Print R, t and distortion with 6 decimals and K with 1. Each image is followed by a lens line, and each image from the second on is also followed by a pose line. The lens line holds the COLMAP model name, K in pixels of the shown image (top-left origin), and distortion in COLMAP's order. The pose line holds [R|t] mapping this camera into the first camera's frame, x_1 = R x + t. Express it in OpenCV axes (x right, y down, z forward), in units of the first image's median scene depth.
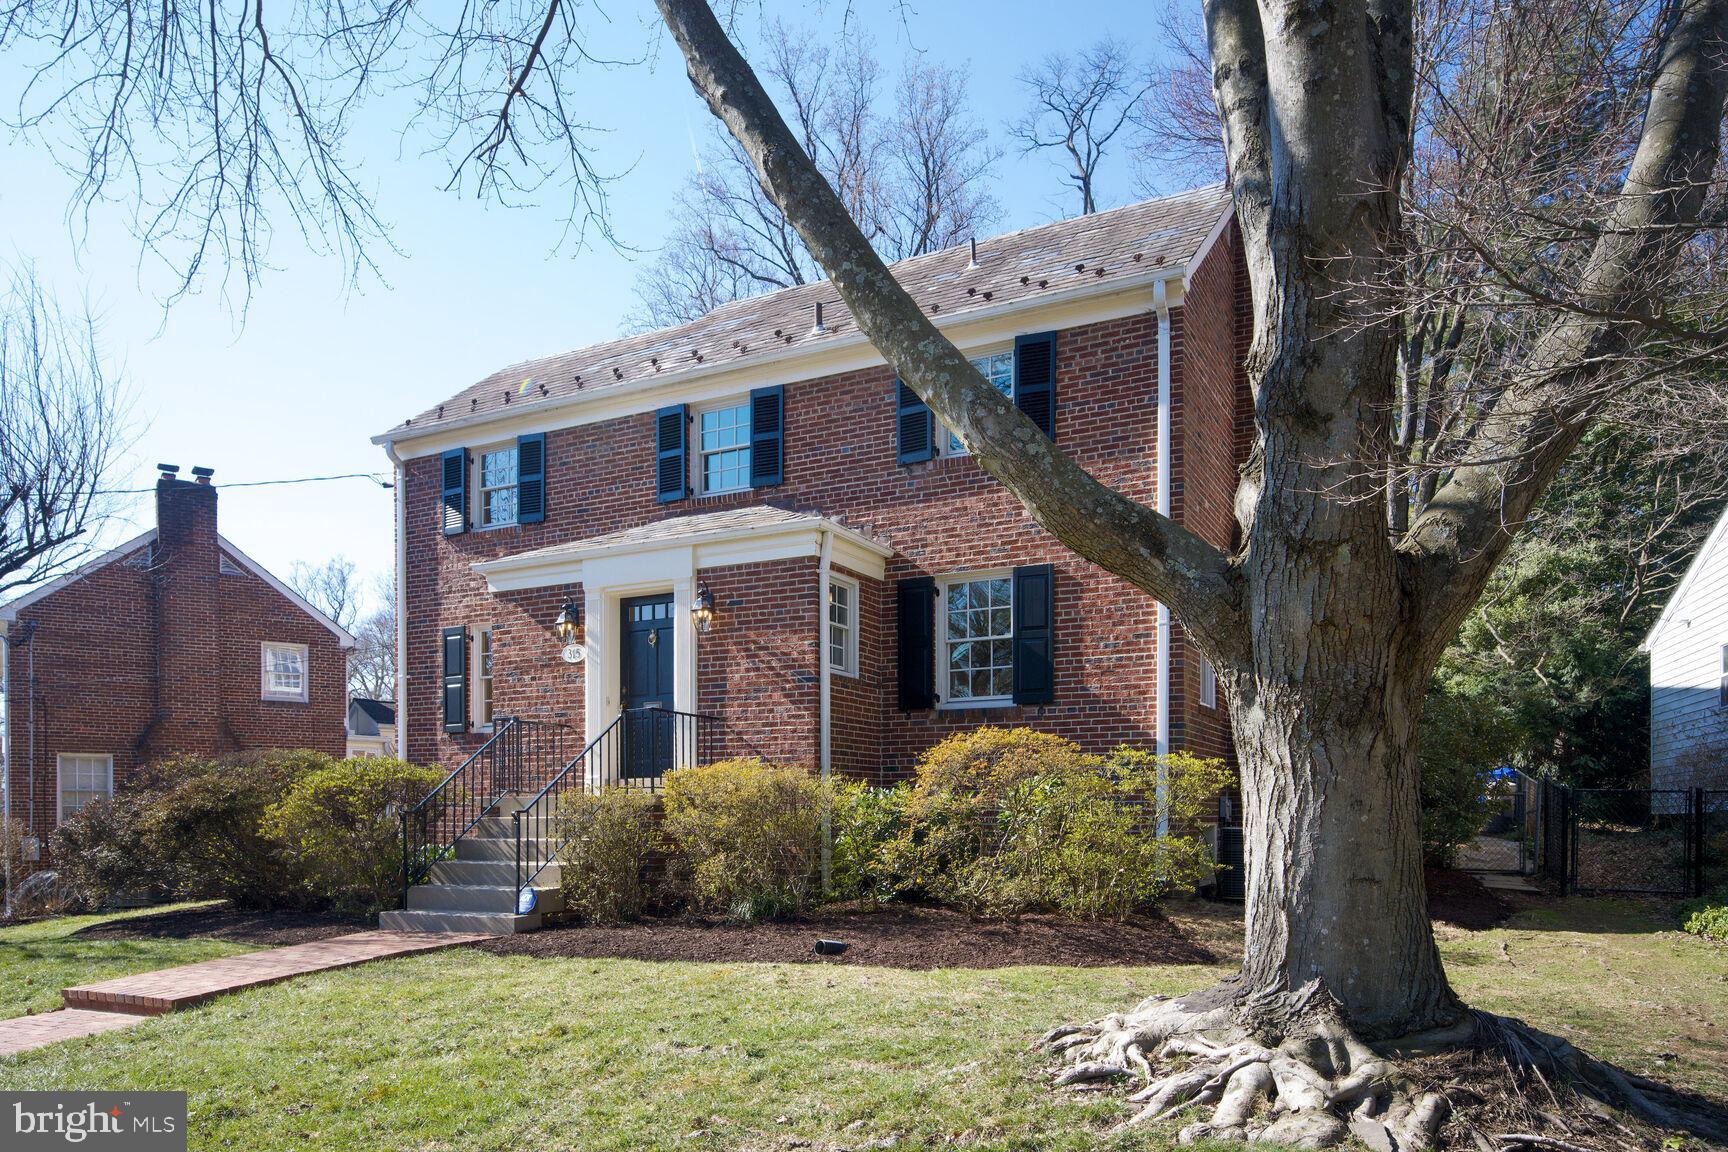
lens RADIAL K [[1157.4, 0, 861.8], [0, 1157.4, 828.5], [0, 0, 1]] dist [-0.004375, -0.003899]
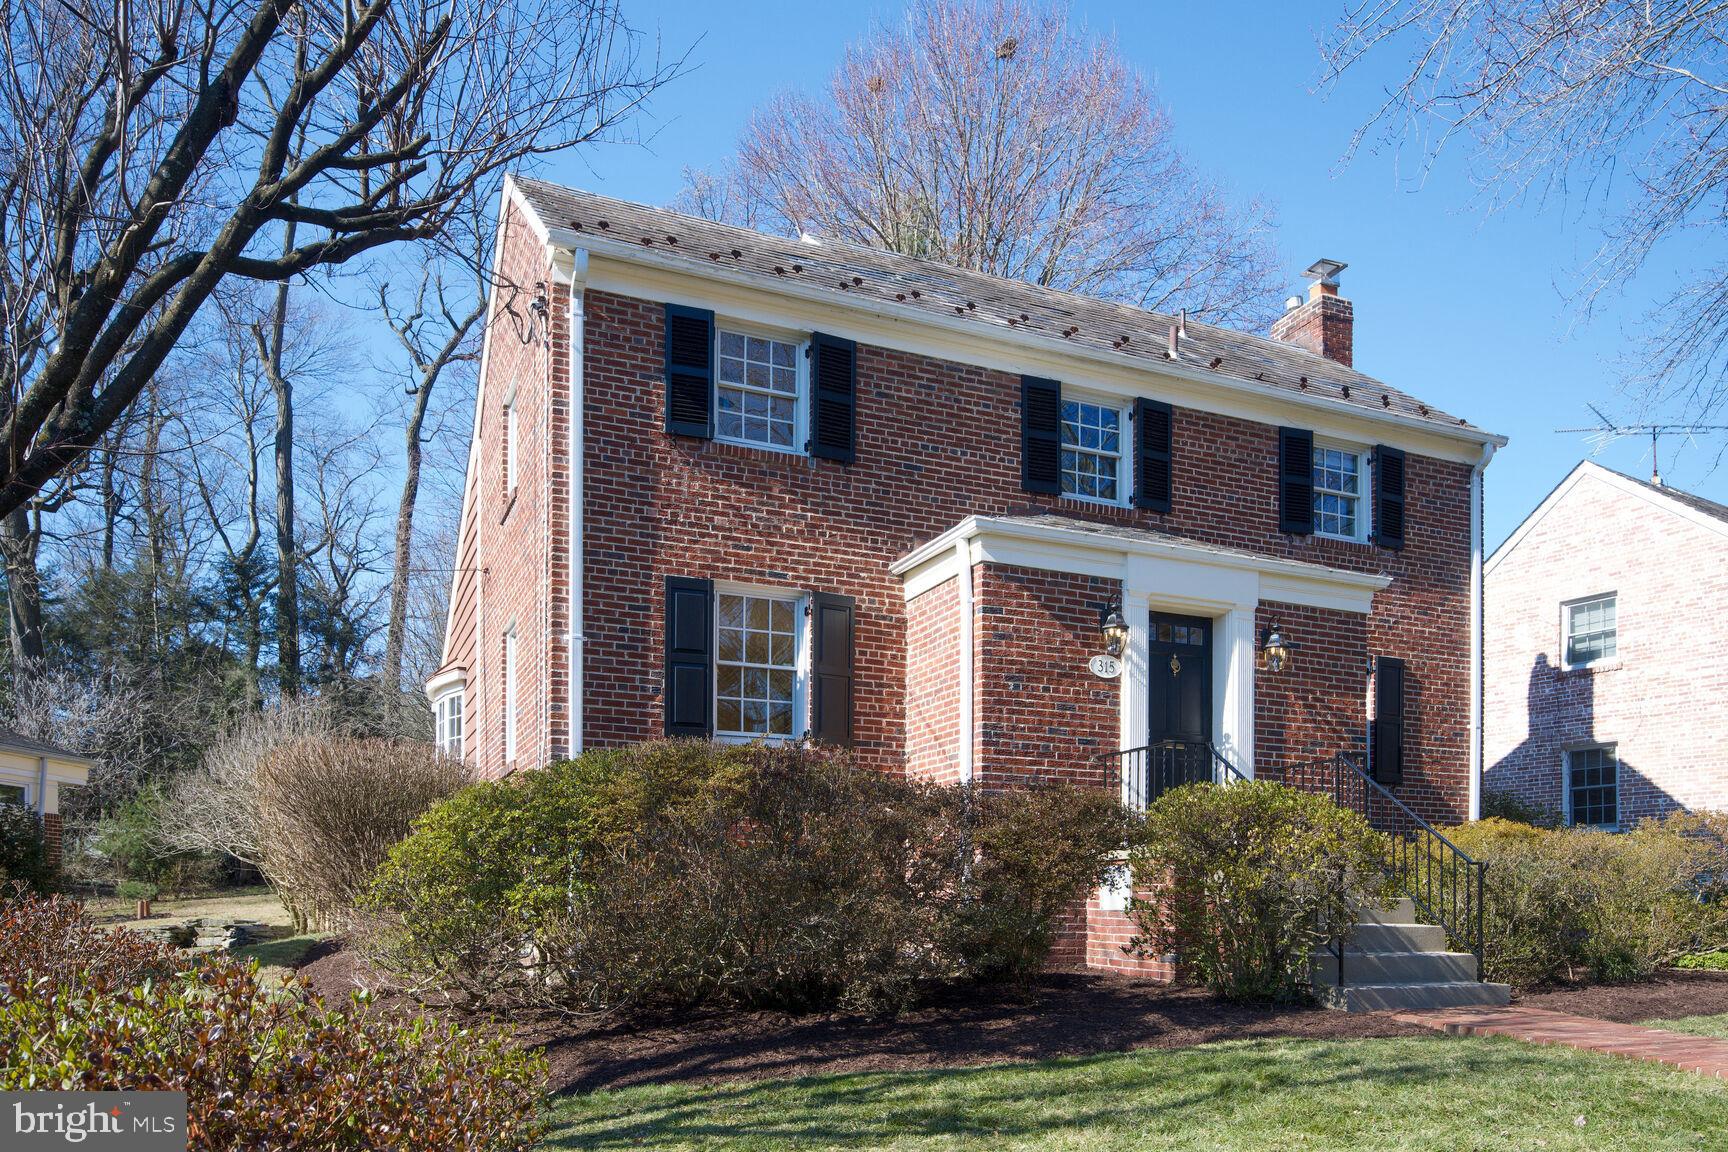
lens RADIAL K [[1233.3, 0, 859.6], [0, 1233.3, 916.7], [0, 0, 1]] dist [-0.006639, -0.000125]
pose [[0.653253, 0.005072, 0.757123, -1.055872], [-0.004053, 0.999987, -0.003202, 0.024698], [-0.757129, -0.000977, 0.653265, 0.609965]]
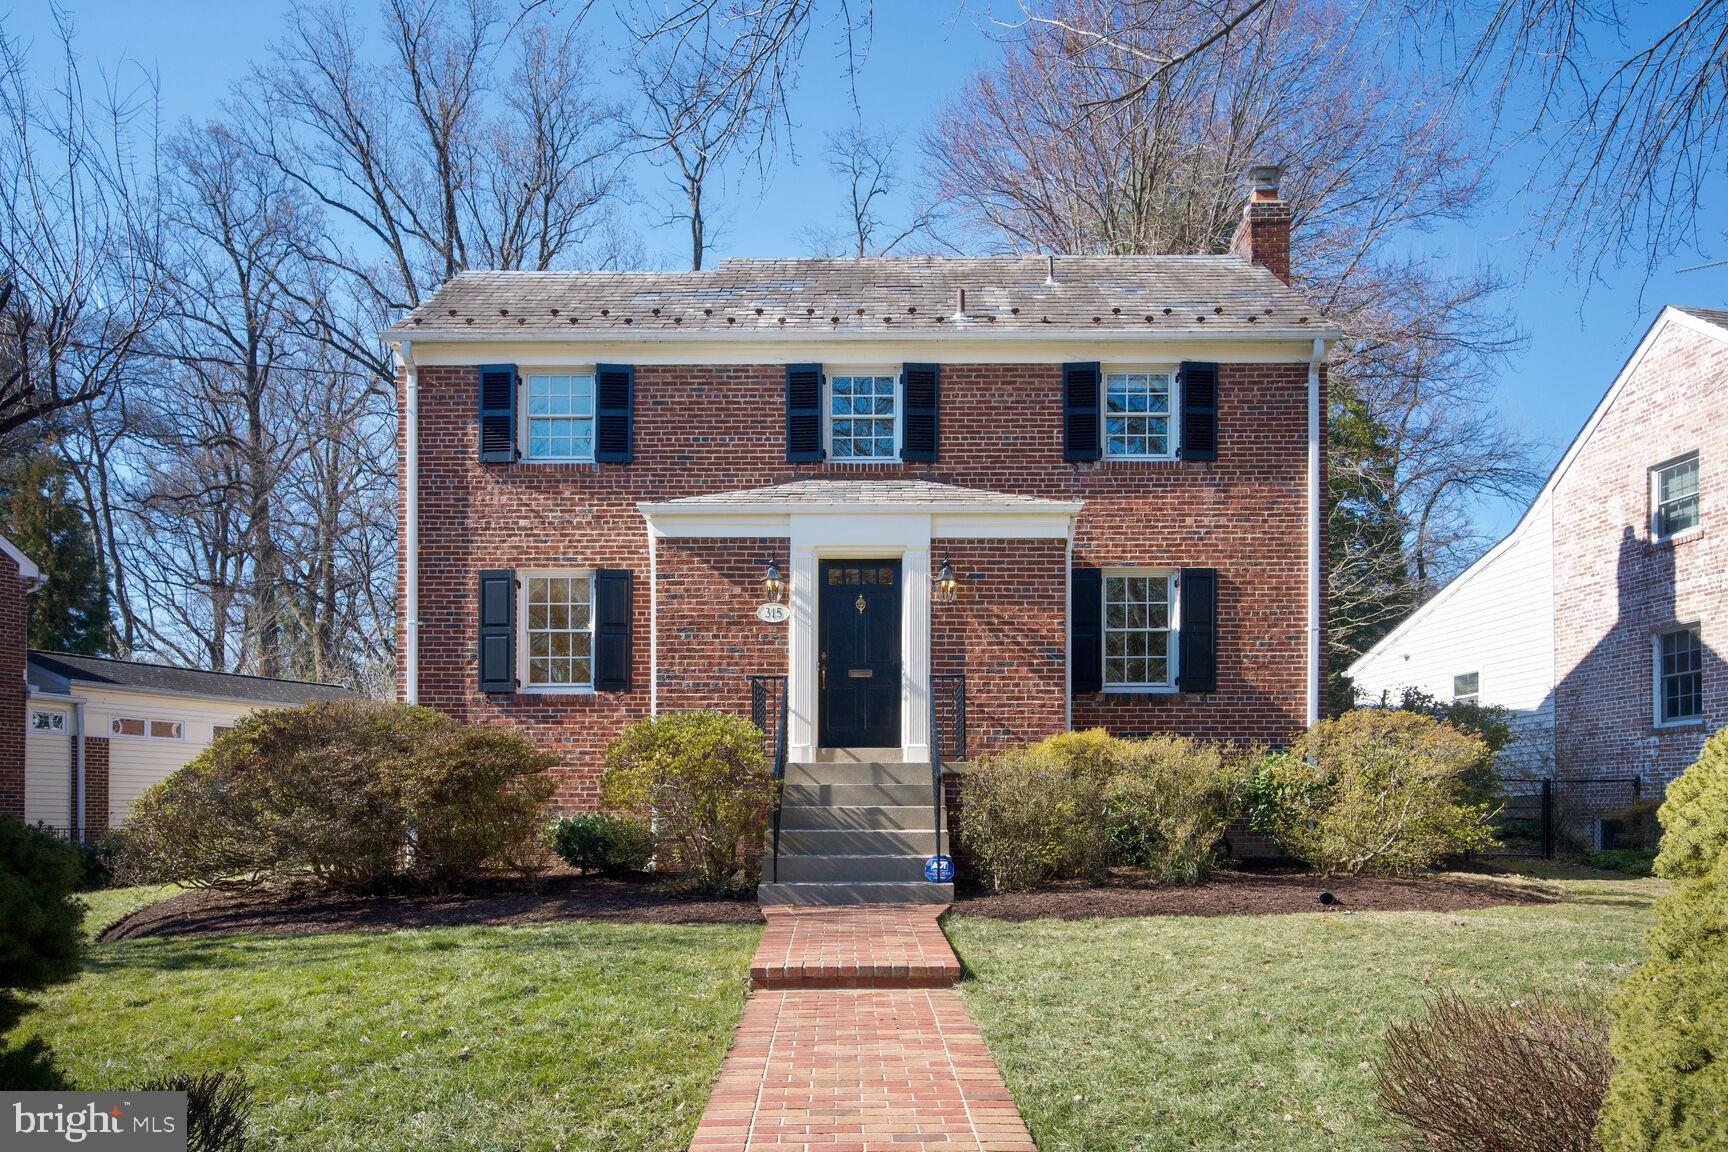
lens RADIAL K [[1157.4, 0, 861.8], [0, 1157.4, 828.5], [0, 0, 1]] dist [-0.004375, -0.003899]
pose [[0.897640, -0.000357, 0.440730, -0.632611], [0.000241, 1.000000, 0.000319, 0.024426], [-0.440730, -0.000180, 0.897640, 0.135294]]
